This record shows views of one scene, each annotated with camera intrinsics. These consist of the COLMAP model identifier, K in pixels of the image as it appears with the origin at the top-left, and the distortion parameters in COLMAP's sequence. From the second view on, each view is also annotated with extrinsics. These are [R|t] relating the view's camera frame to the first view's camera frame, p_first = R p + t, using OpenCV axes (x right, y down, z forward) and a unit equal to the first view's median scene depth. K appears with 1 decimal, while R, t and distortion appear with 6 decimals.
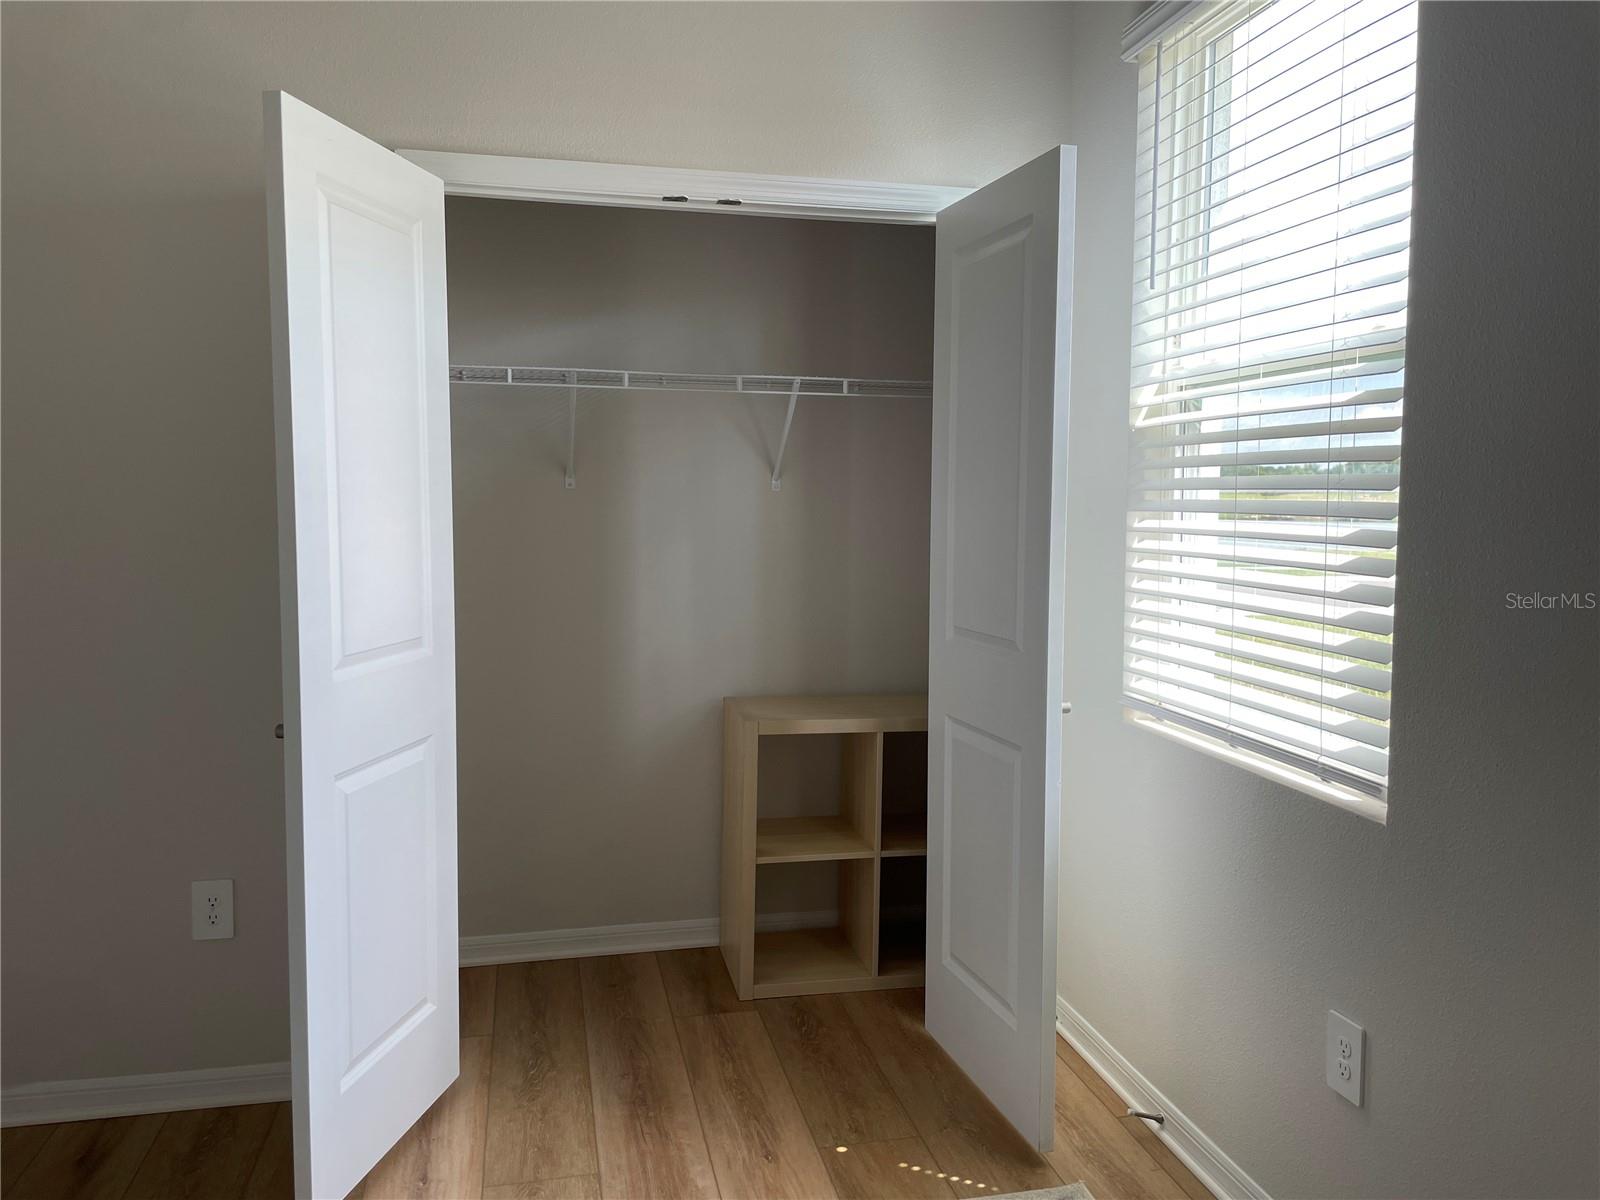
lens RADIAL K [[1212.7, 0, 809.1], [0, 1212.7, 609.5], [0, 0, 1]] dist [0.092451, -0.124924]
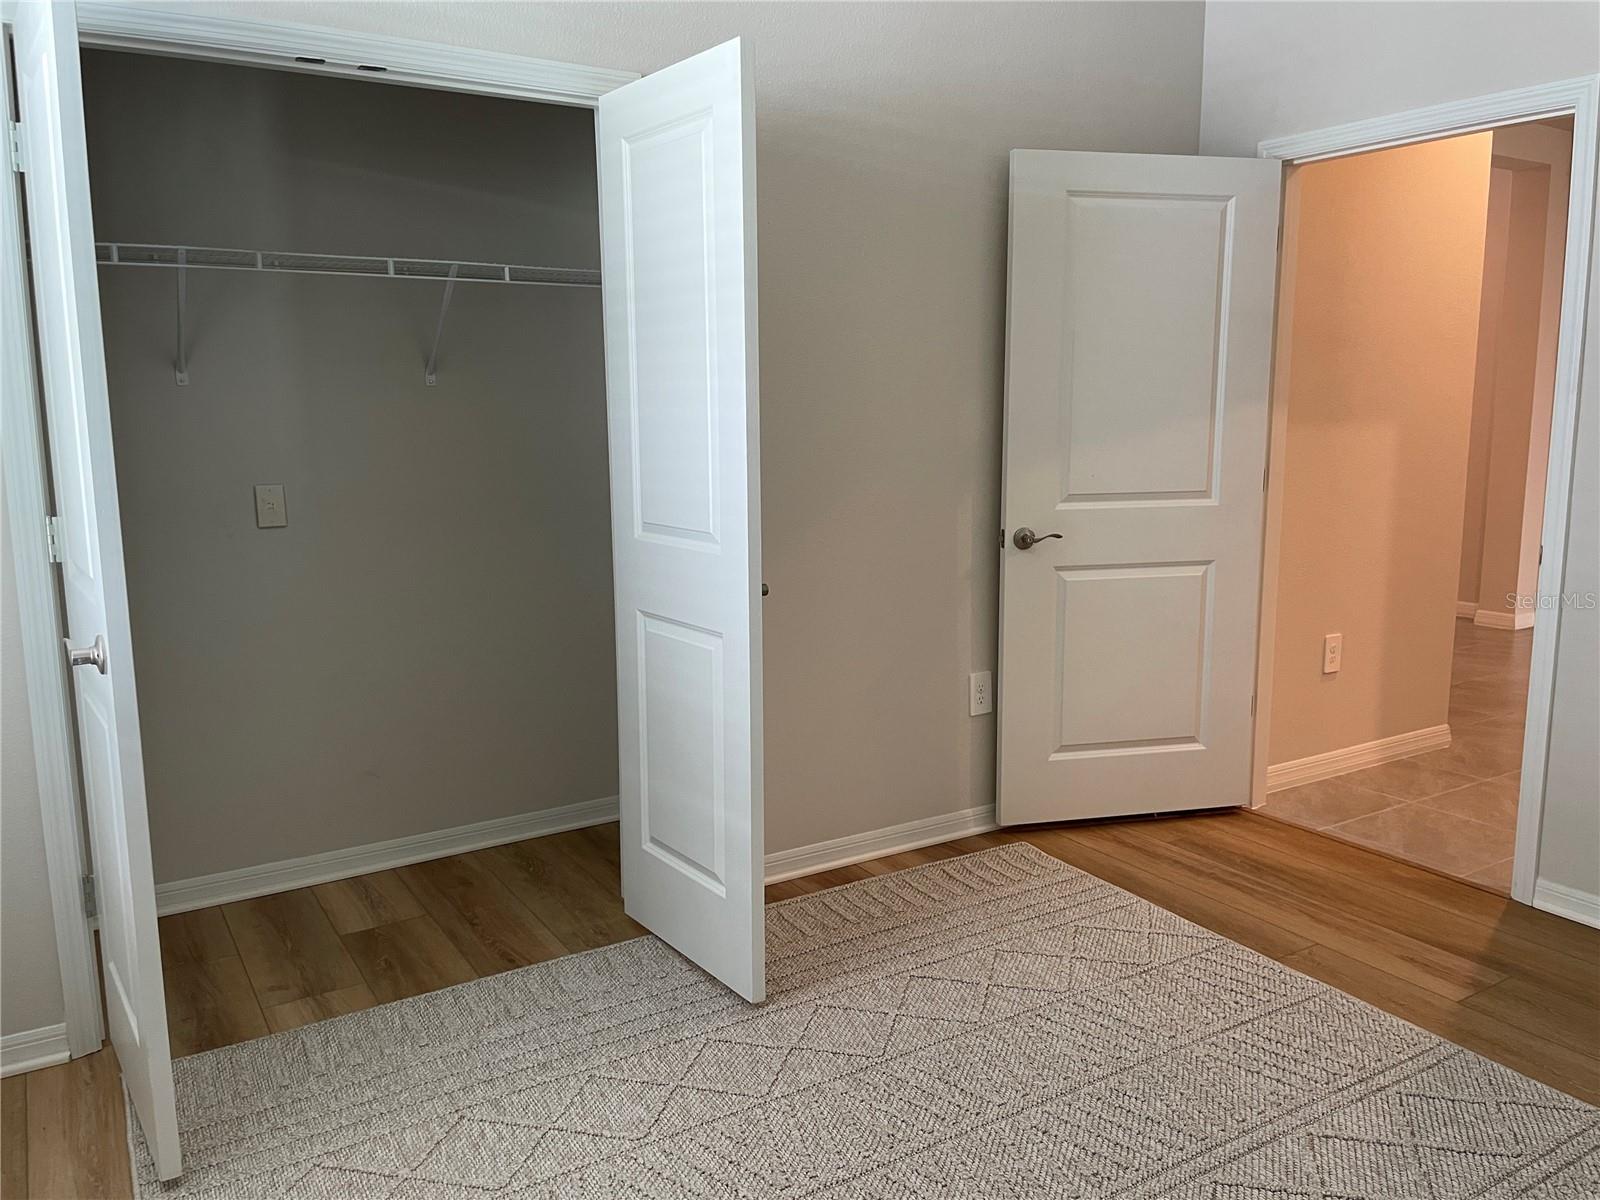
lens RADIAL K [[1212.7, 0, 806.5], [0, 1212.7, 596.1], [0, 0, 1]] dist [0.092451, -0.124924]
pose [[0.957139, -0.059521, 0.283447, -1.170820], [0.037860, 0.995971, 0.081297, 0.010603], [-0.287144, -0.067081, 0.955536, -0.254599]]
